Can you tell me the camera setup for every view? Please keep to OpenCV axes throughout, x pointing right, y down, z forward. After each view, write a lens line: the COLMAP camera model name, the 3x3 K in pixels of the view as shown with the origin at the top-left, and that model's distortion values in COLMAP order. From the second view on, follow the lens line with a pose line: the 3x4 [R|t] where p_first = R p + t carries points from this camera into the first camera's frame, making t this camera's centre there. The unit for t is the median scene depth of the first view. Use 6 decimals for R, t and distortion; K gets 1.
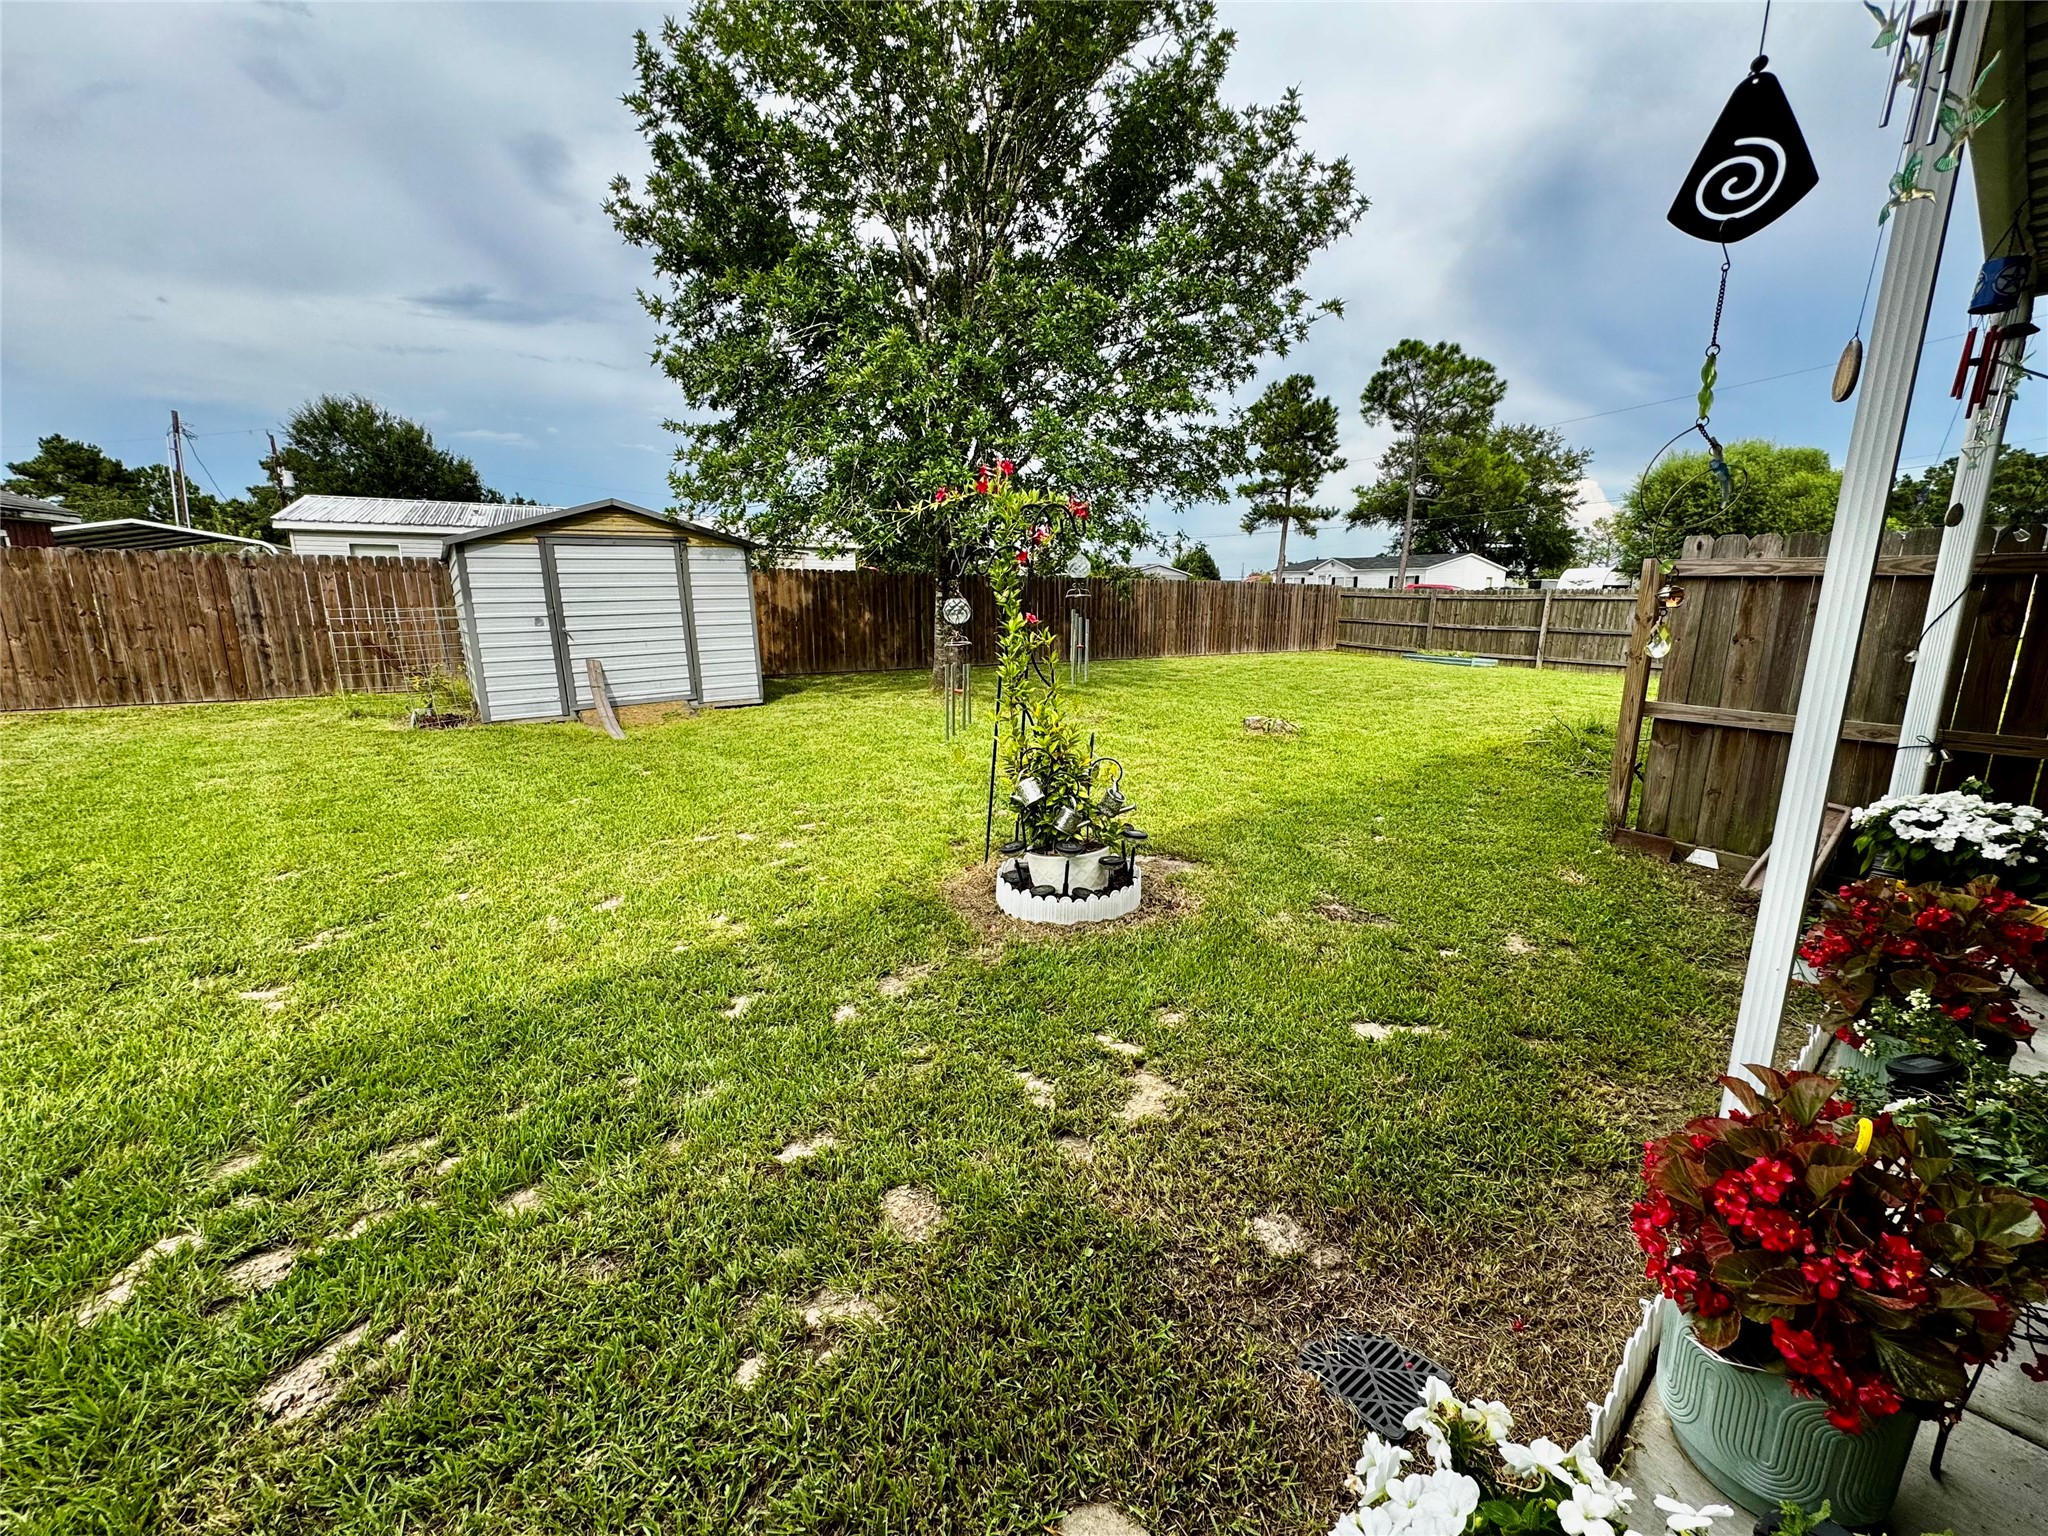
lens RADIAL K [[820.1, 0, 1026.4], [0, 820.1, 768.7], [0, 0, 1]] dist [-0.002148, 0.000183]
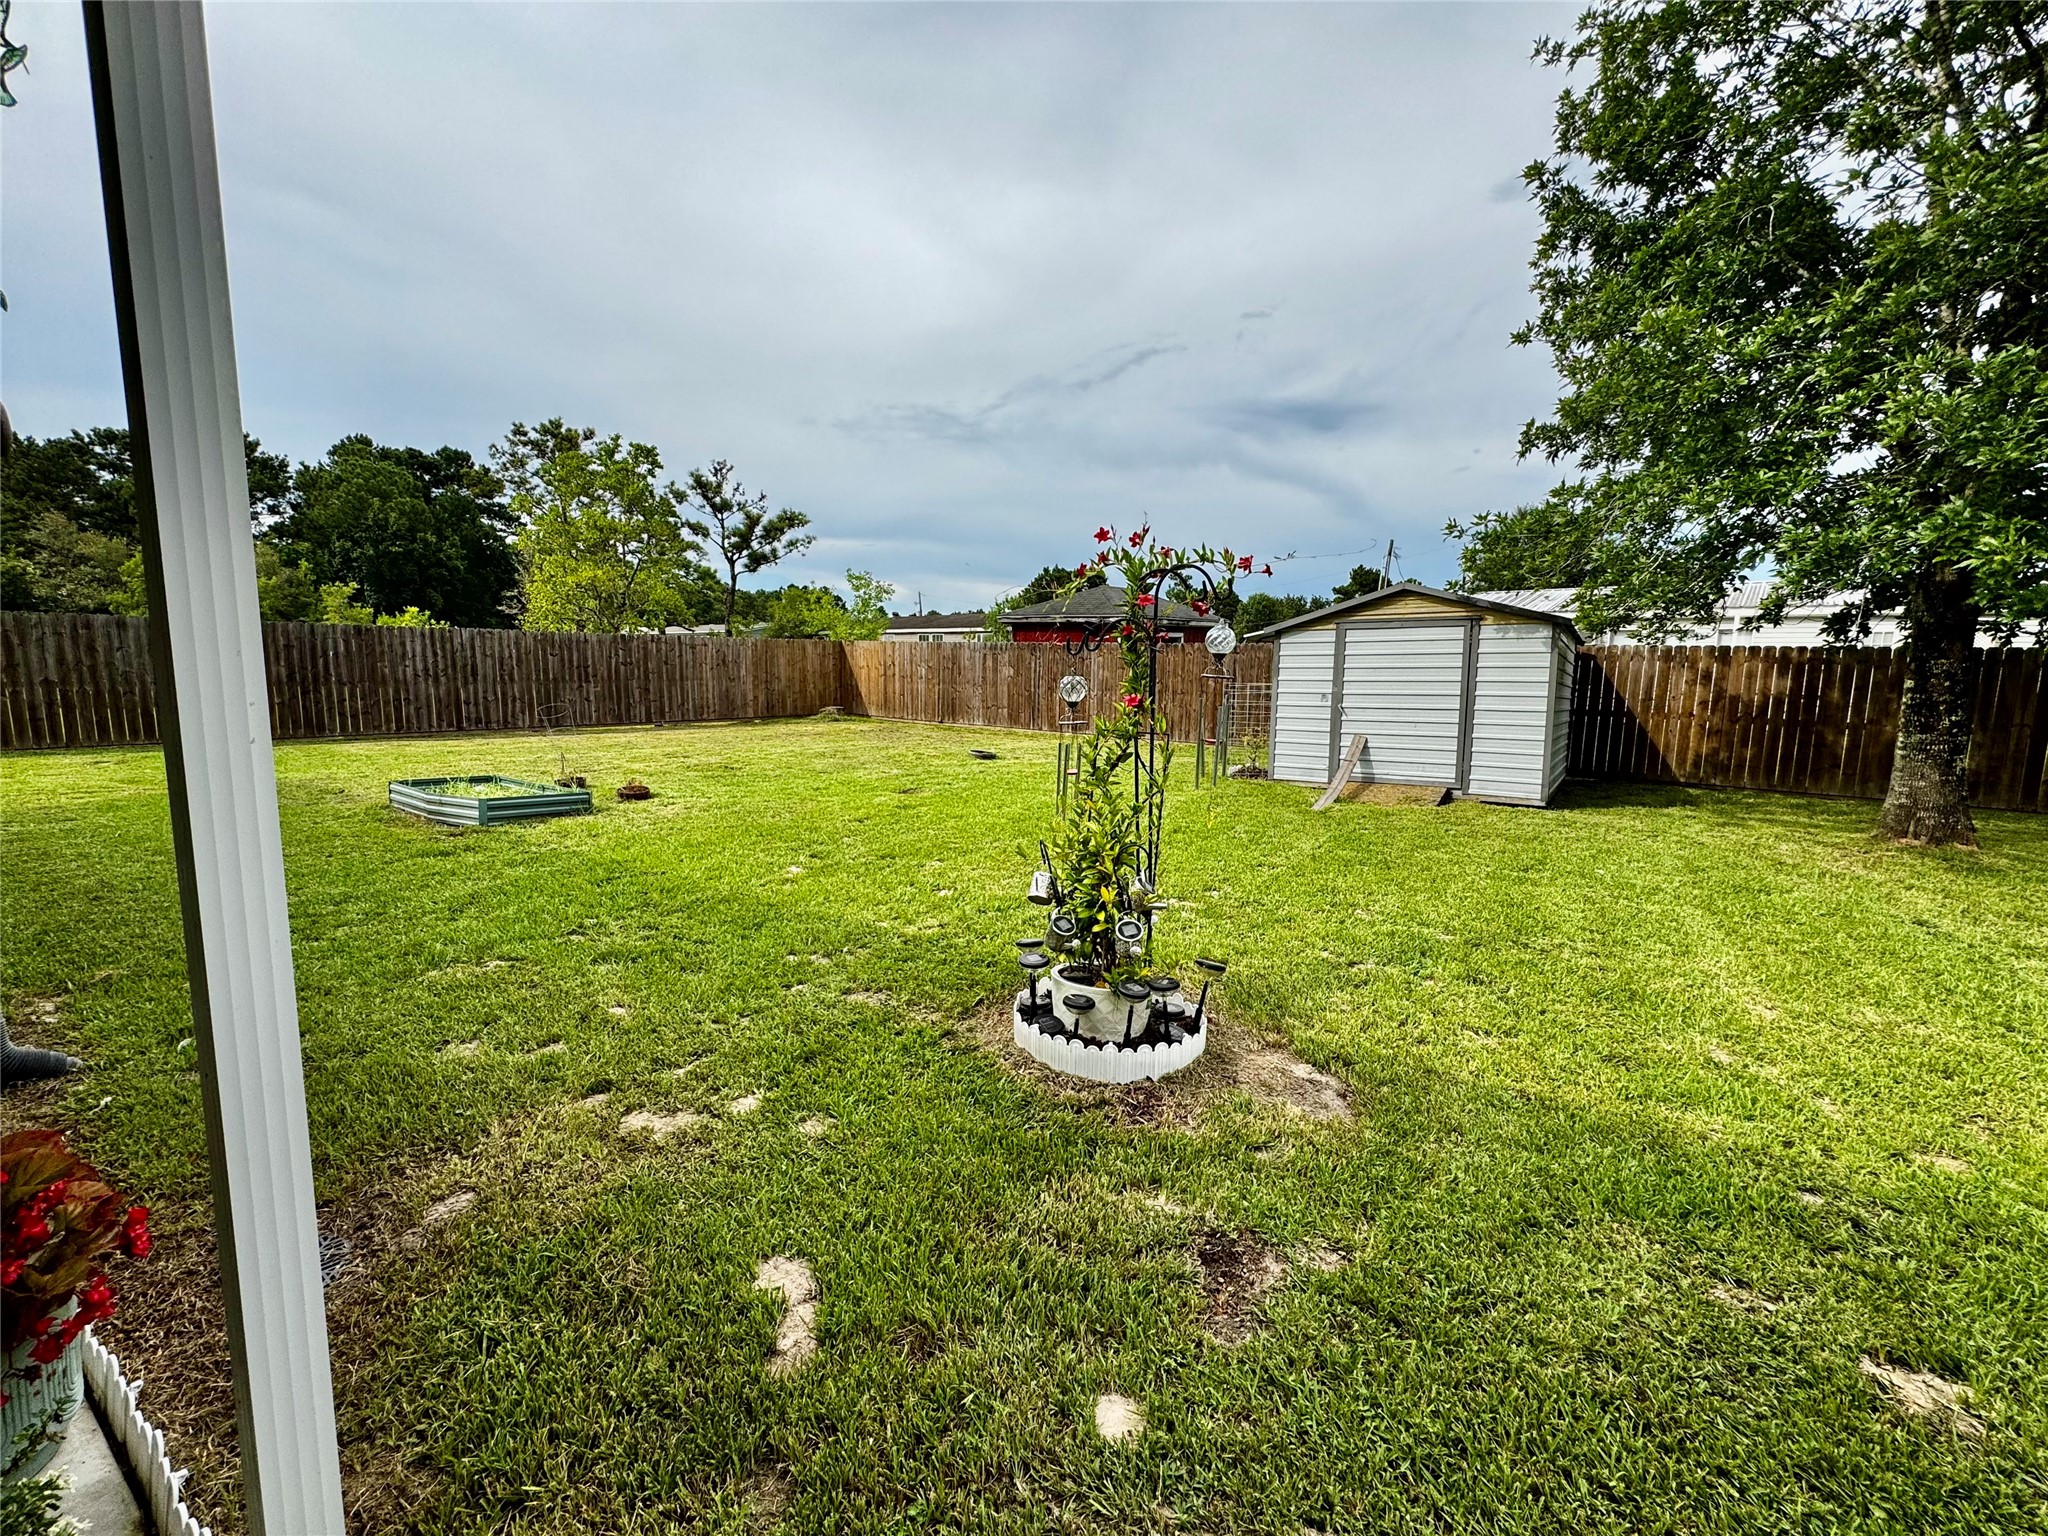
lens RADIAL K [[820.1, 0, 1026.4], [0, 820.1, 768.7], [0, 0, 1]] dist [-0.002148, 0.000183]
pose [[0.308698, 0.119010, -0.943685, 0.322118], [-0.211410, 0.975909, 0.053918, -0.055461], [0.927368, 0.182860, 0.326422, 0.256444]]
